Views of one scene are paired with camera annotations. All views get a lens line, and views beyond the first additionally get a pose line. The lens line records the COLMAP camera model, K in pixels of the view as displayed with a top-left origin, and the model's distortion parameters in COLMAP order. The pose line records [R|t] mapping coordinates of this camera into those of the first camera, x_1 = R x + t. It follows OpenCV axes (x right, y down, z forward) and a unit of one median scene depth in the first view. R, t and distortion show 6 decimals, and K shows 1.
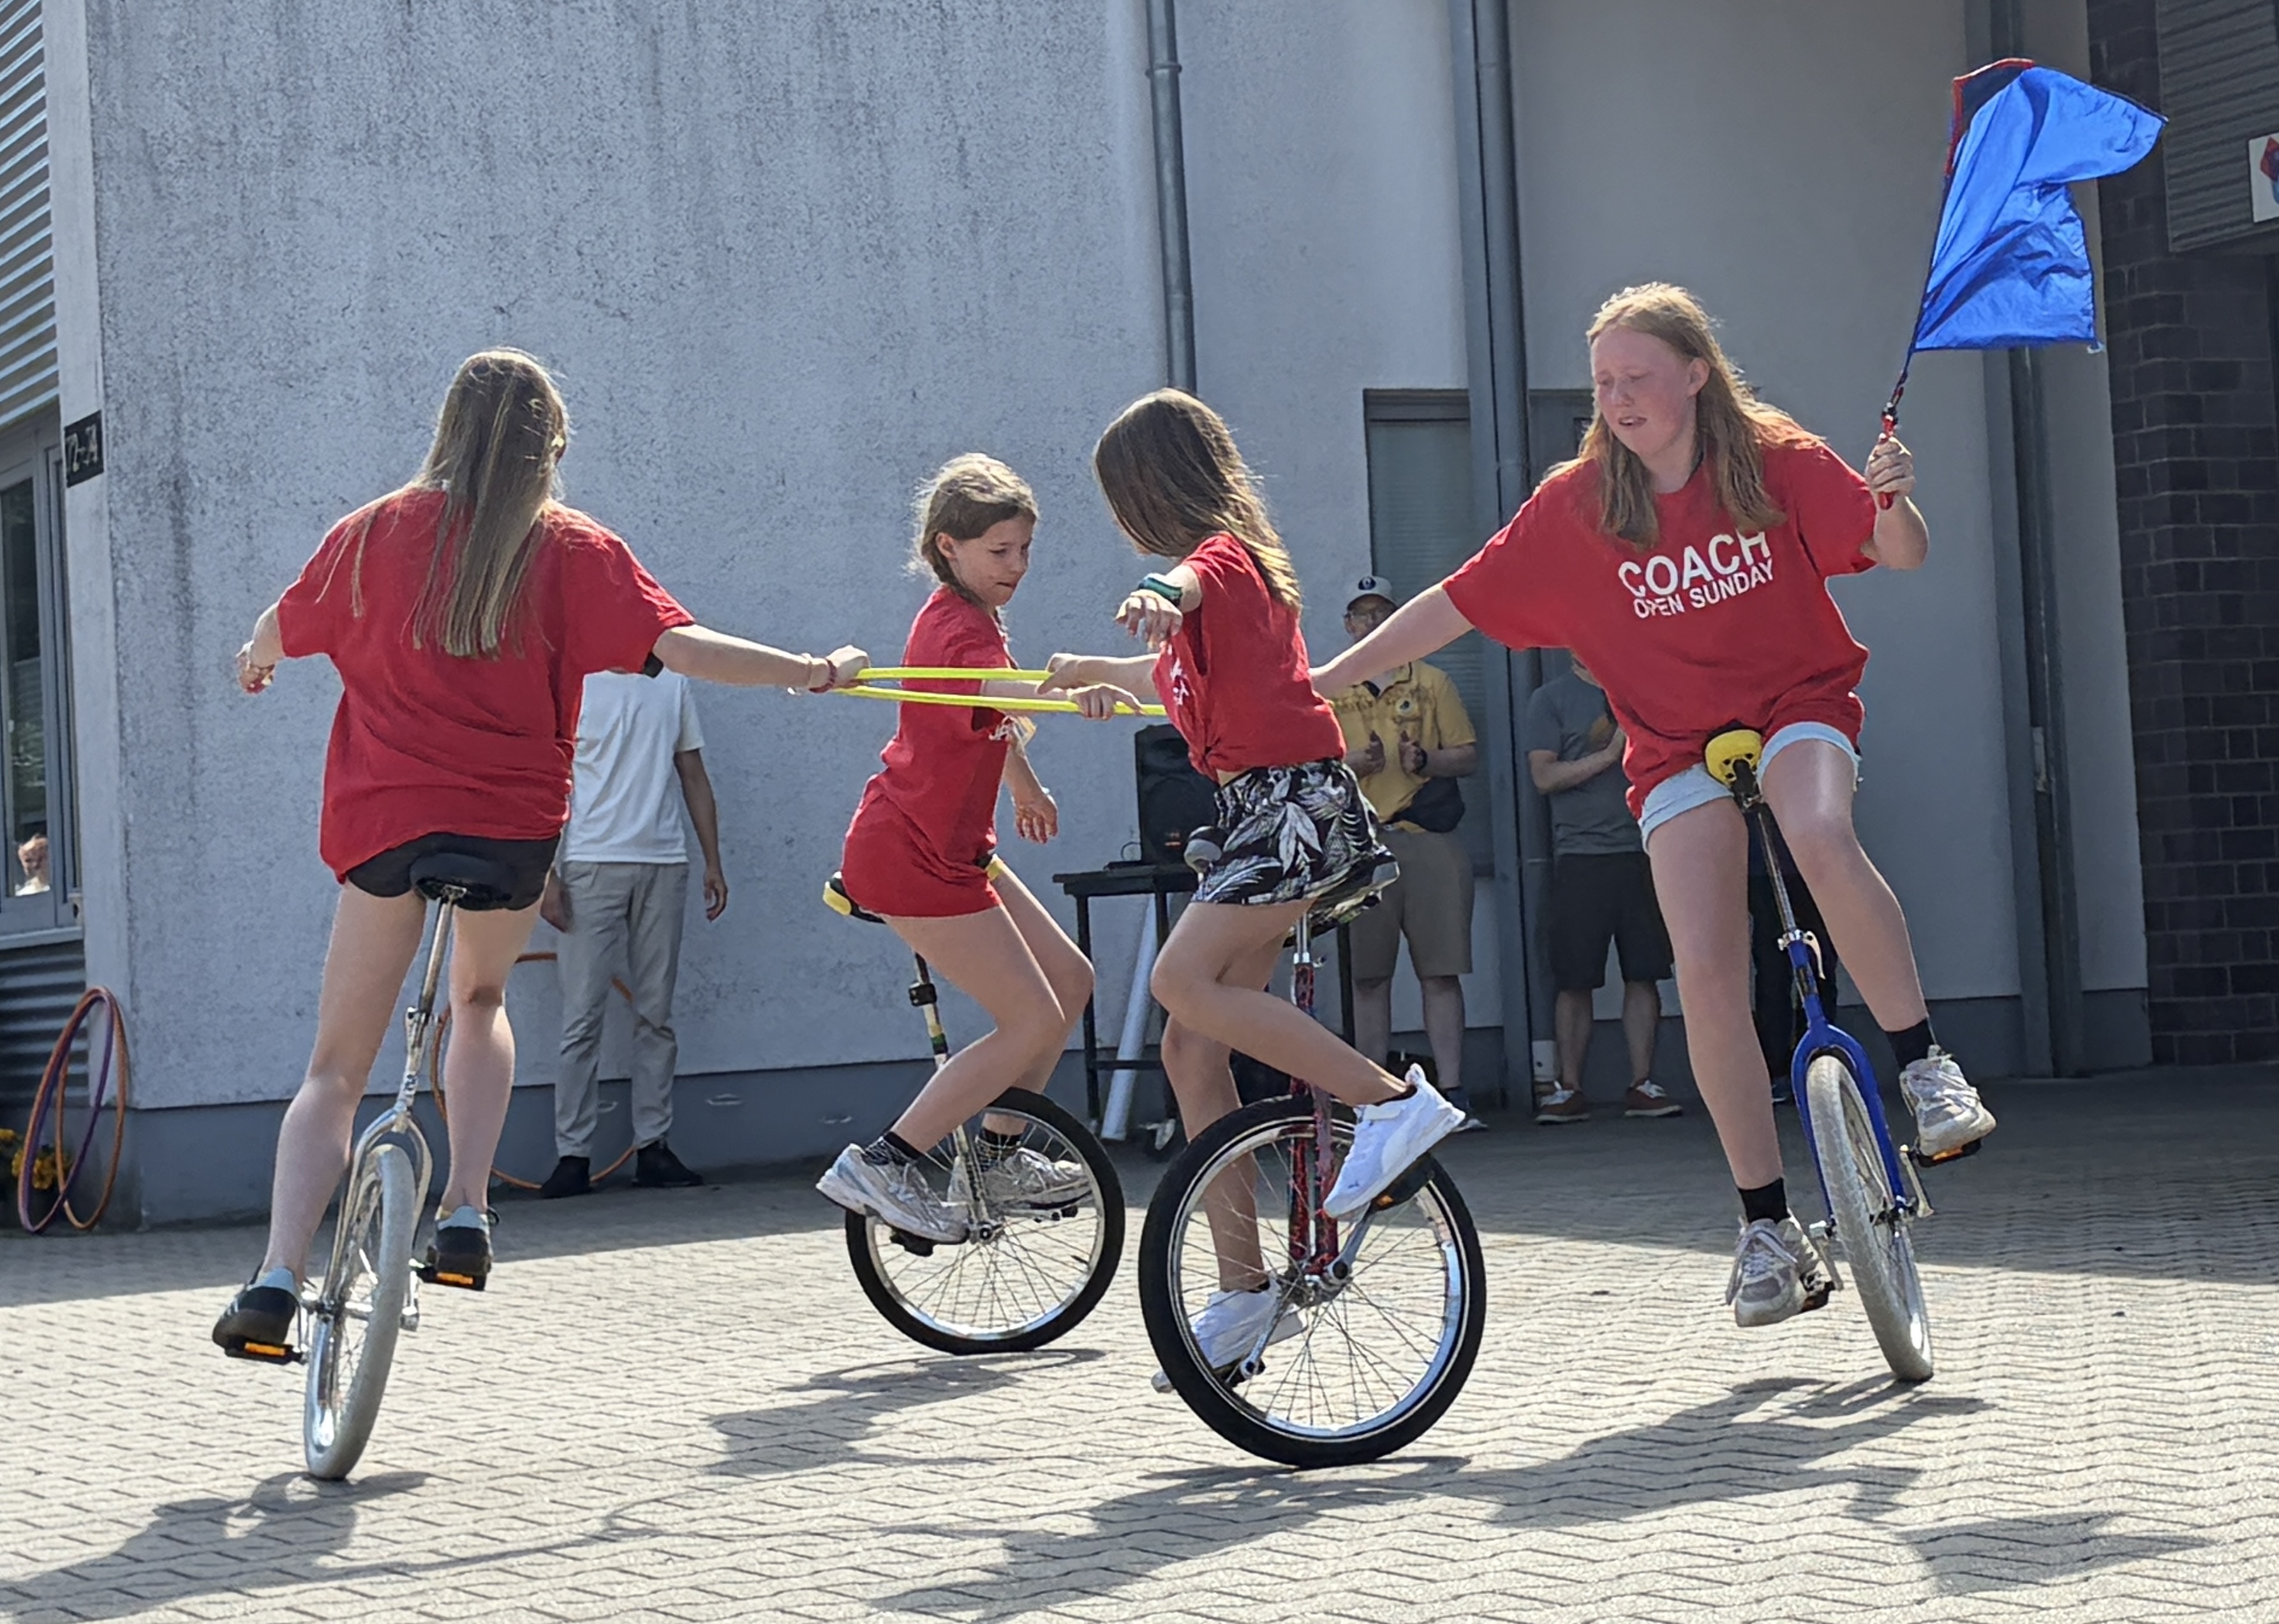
lens RADIAL K [[5074.7, 0, 1135.9], [0, 5074.7, 687.9], [0, 0, 1]] dist [0.289784, -1.256349]
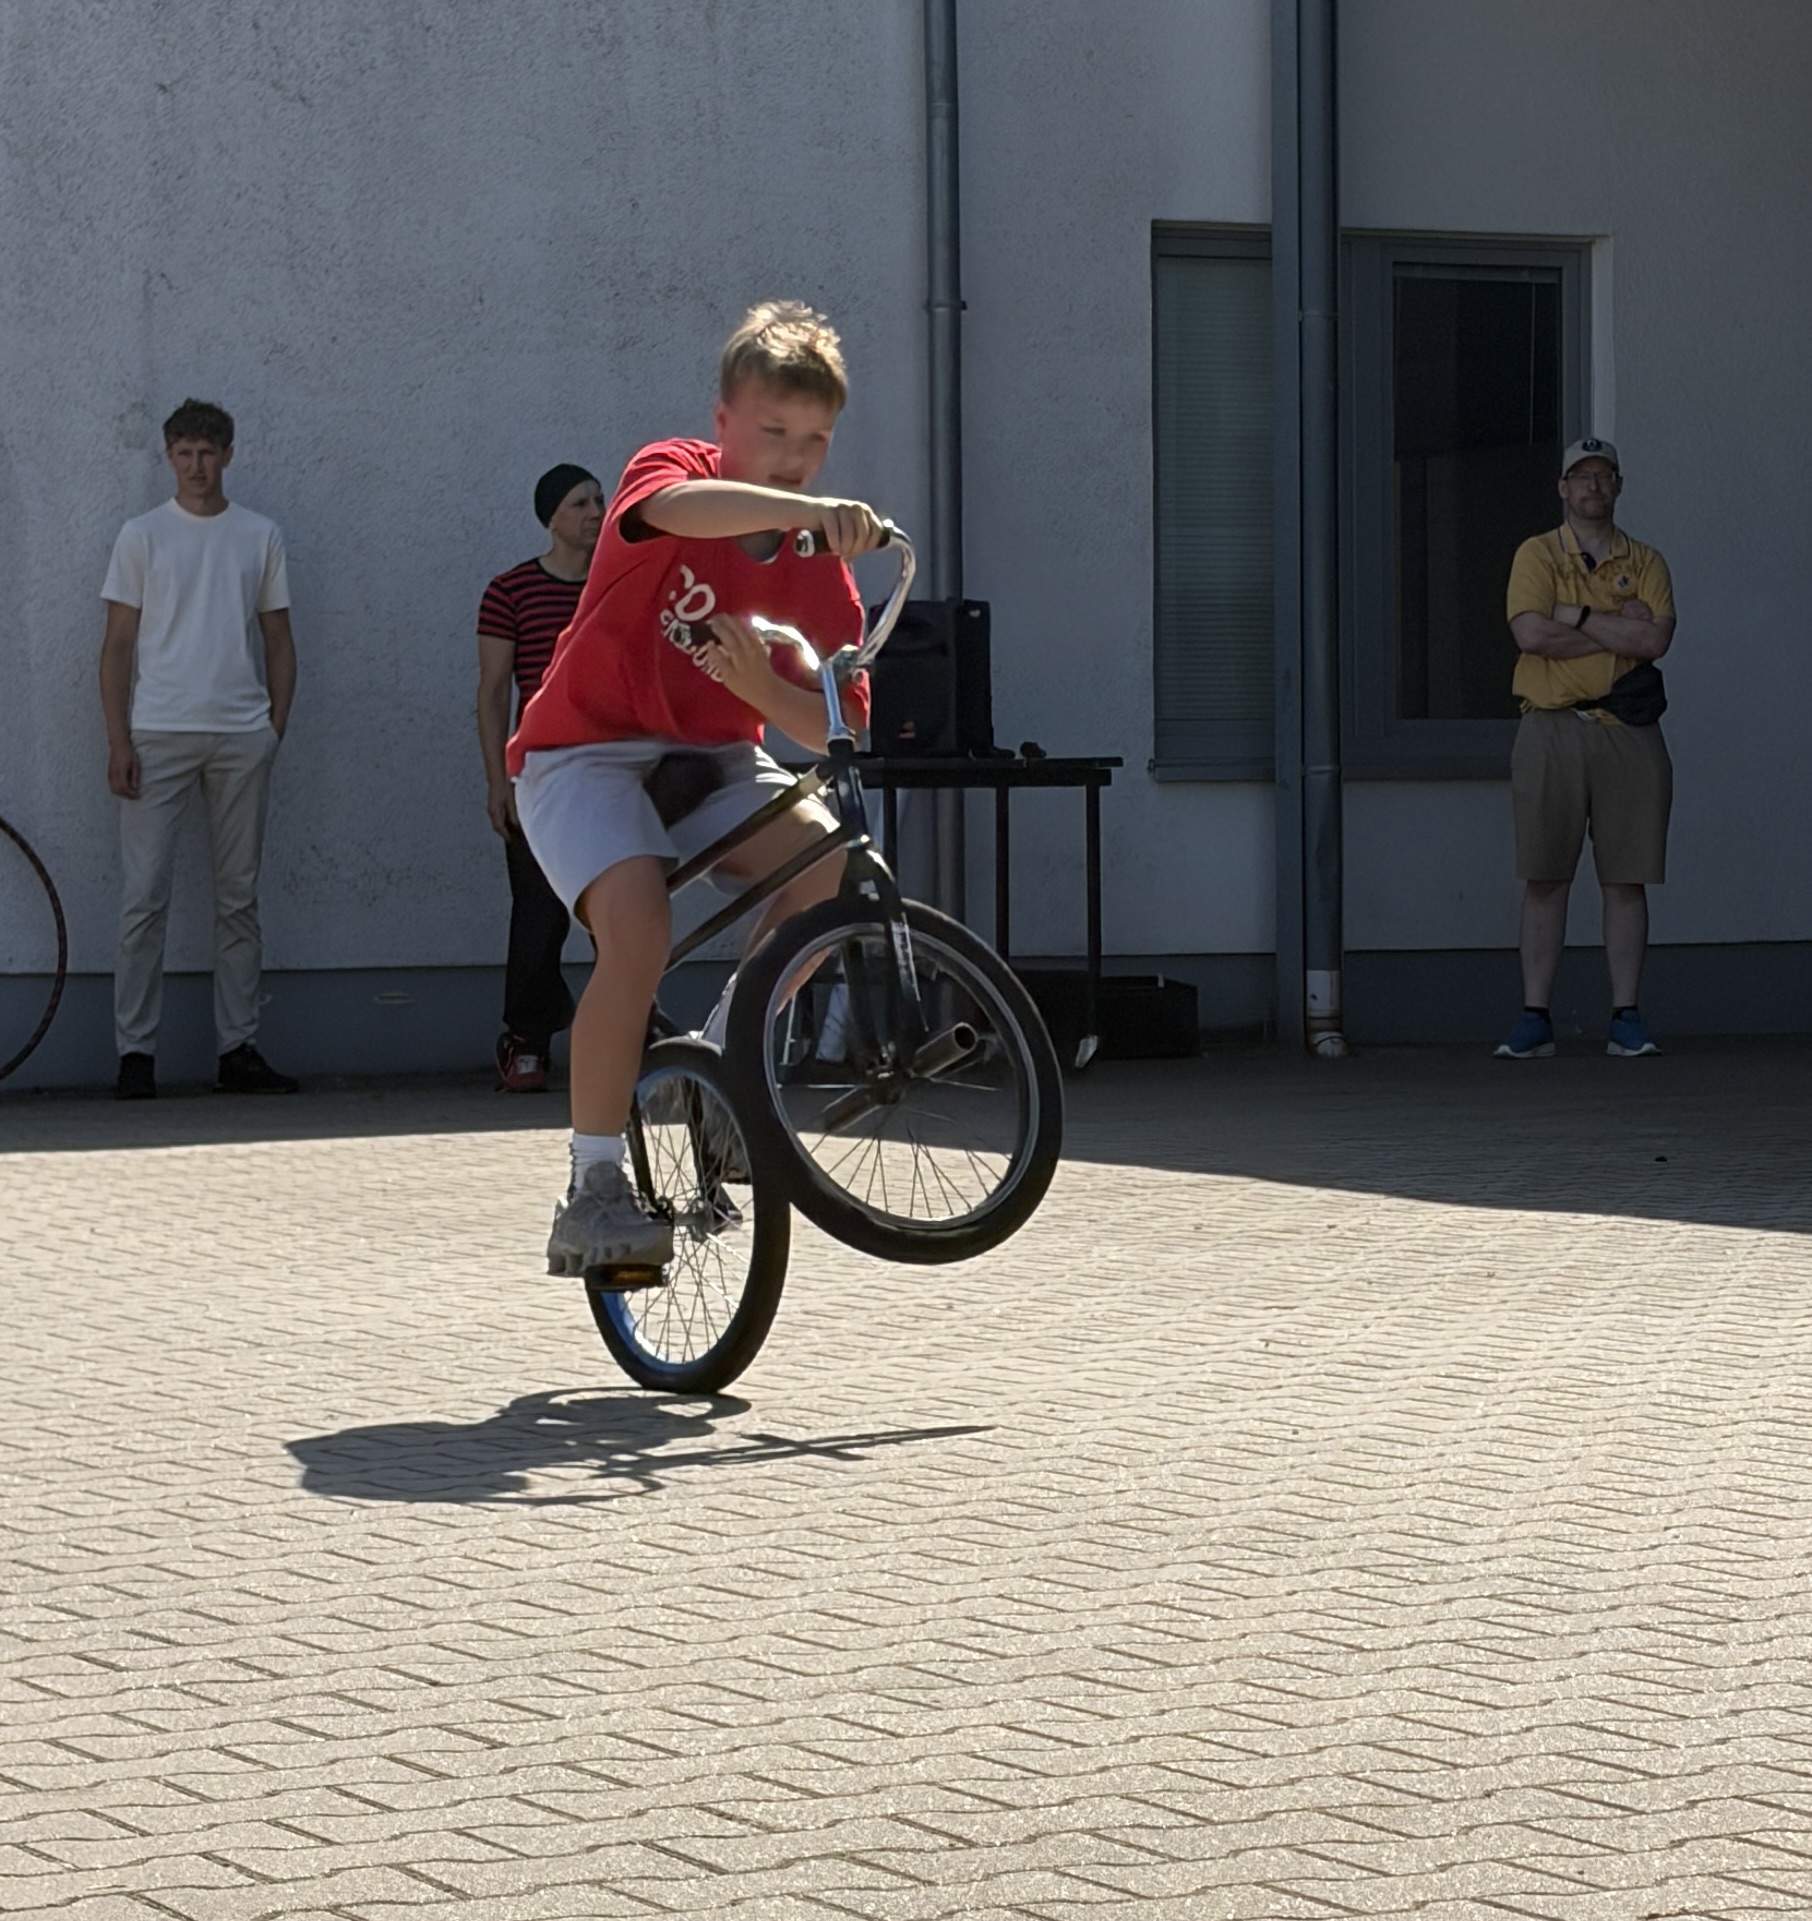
lens RADIAL K [[6577.6, 0, 1086.7], [0, 6577.6, 962.9], [0, 0, 1]] dist [0.423062, -1.414262]
pose [[0.998809, 0.041473, 0.025689, 0.015124], [-0.043203, 0.996546, 0.070921, -0.018049], [-0.022658, -0.071947, 0.997151, -0.221374]]
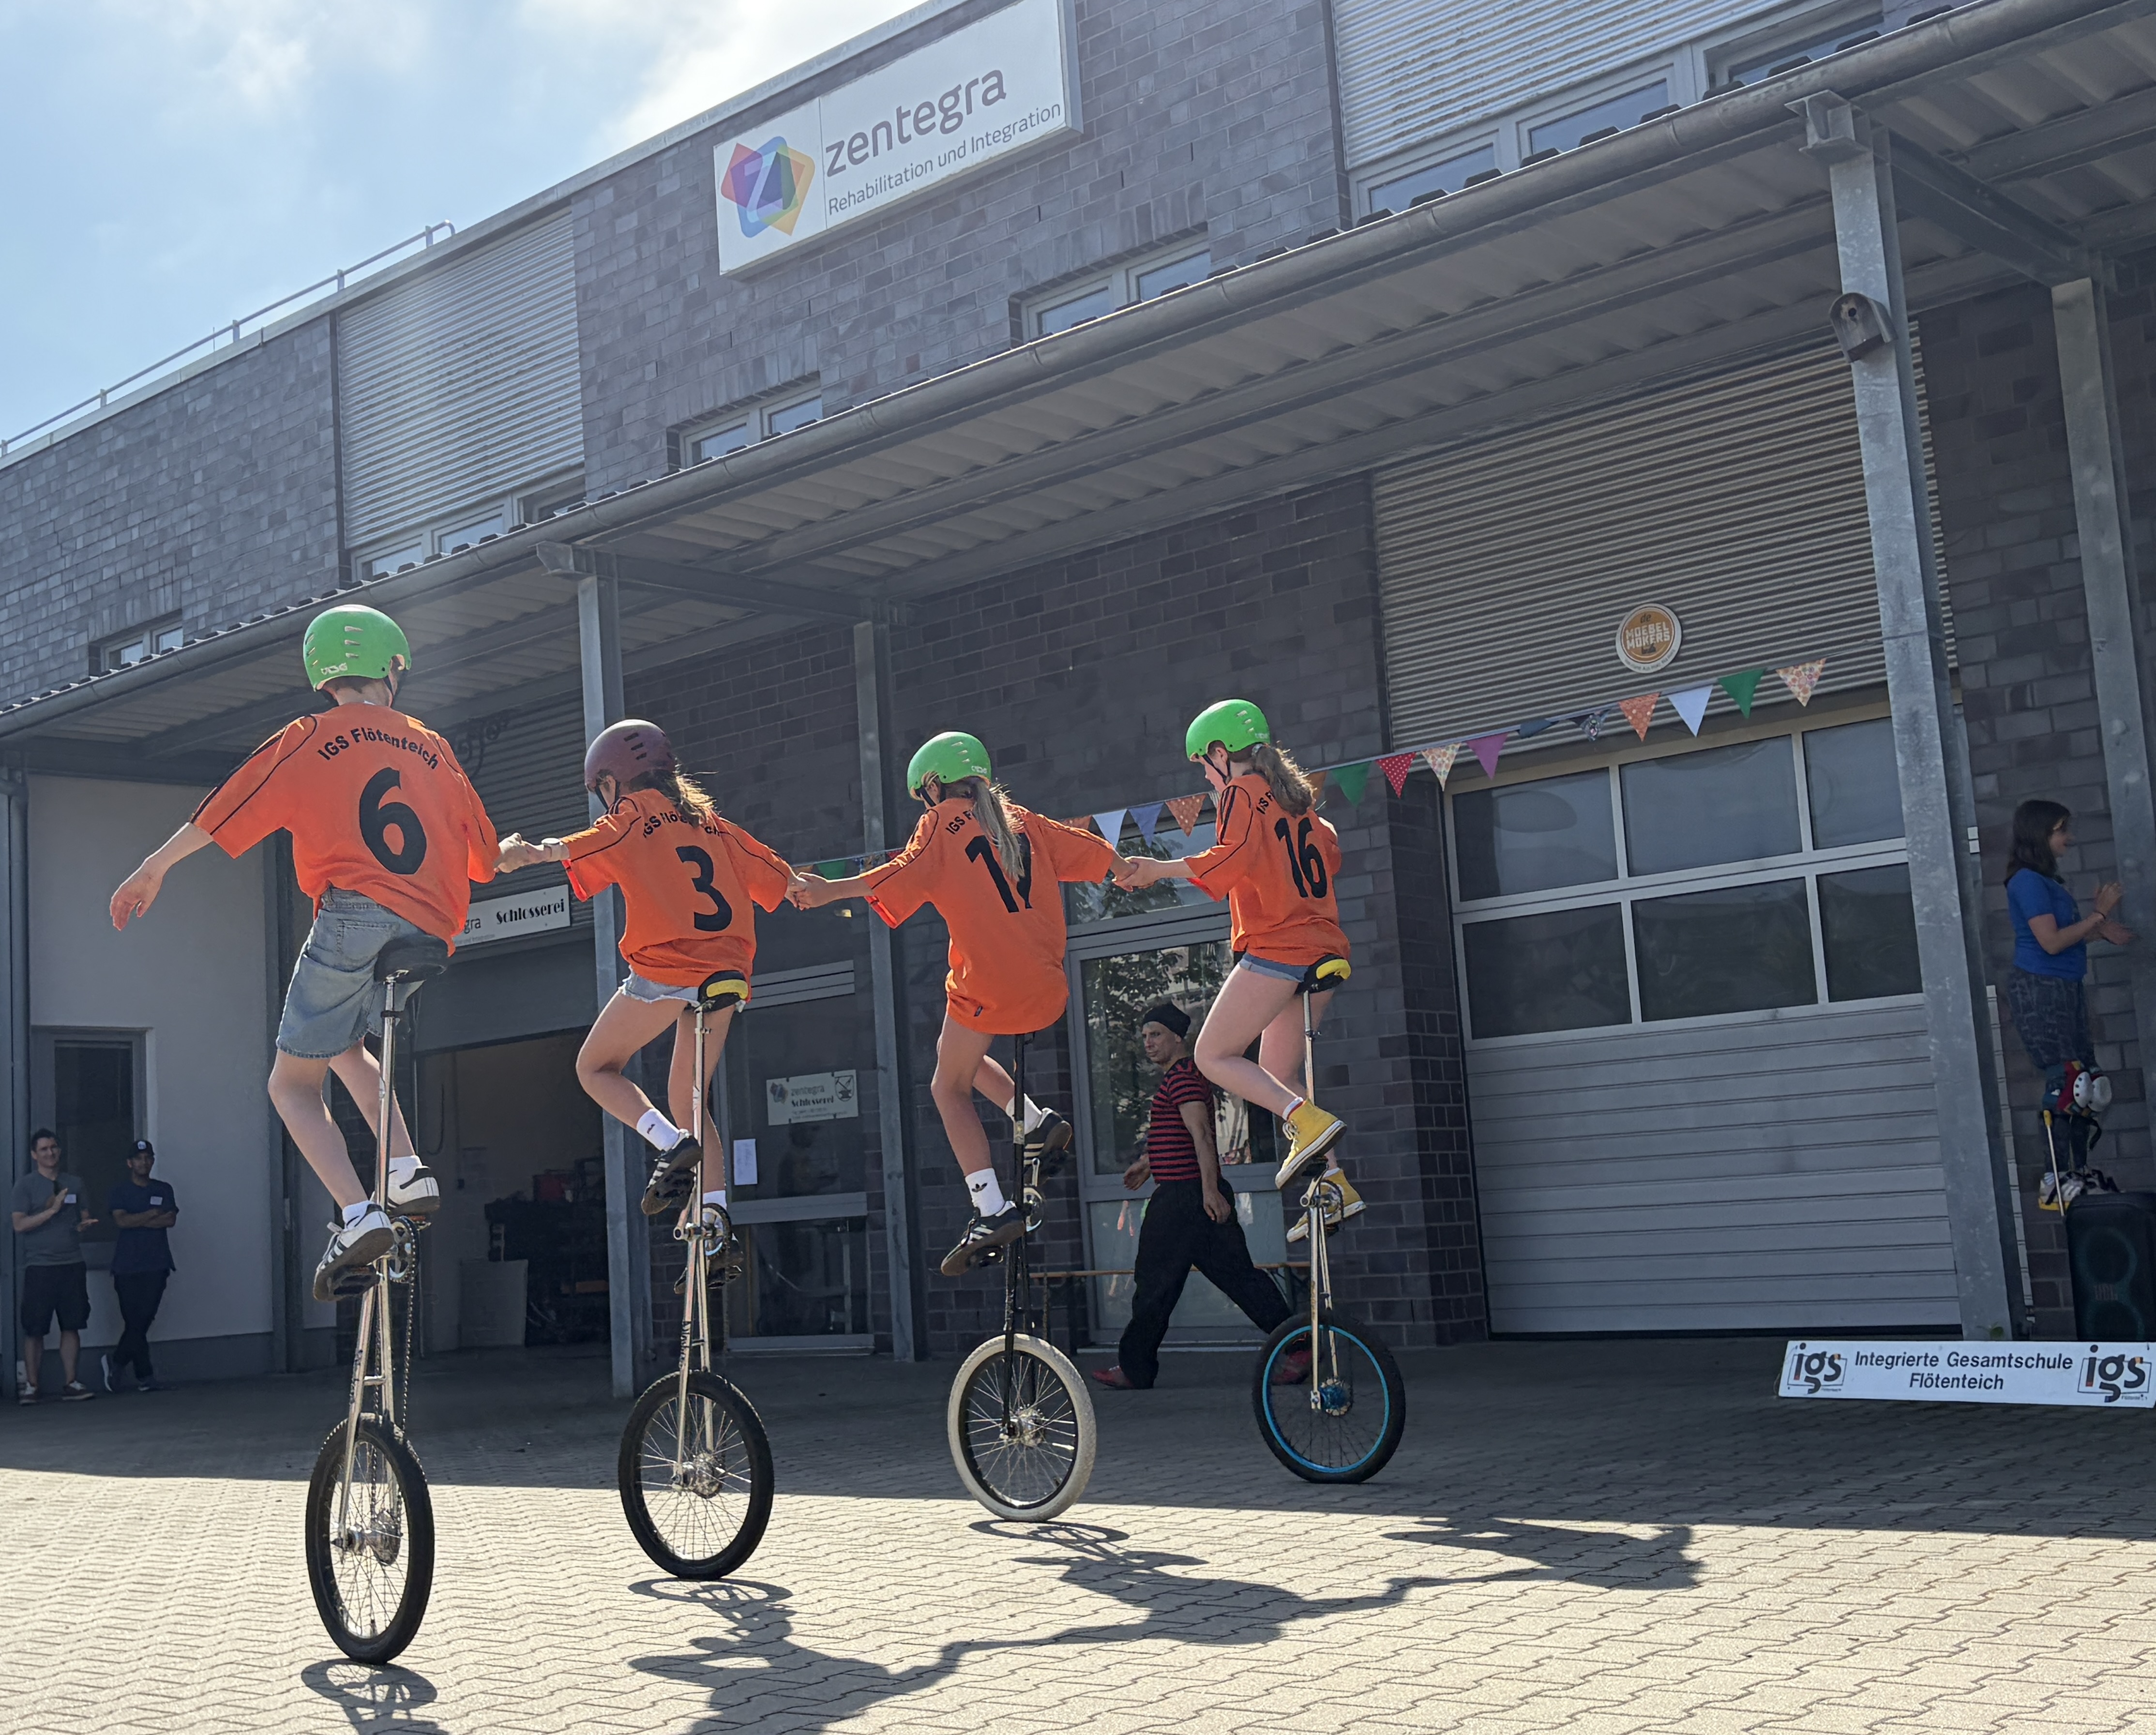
lens RADIAL K [[2565.8, 0, 864.2], [0, 2565.8, 913.2], [0, 0, 1]] dist [0.192229, -0.627798]
pose [[0.928186, 0.048540, 0.368937, 0.005230], [-0.013845, 0.995274, -0.096116, -0.015099], [-0.371858, 0.084106, 0.924472, -0.080563]]
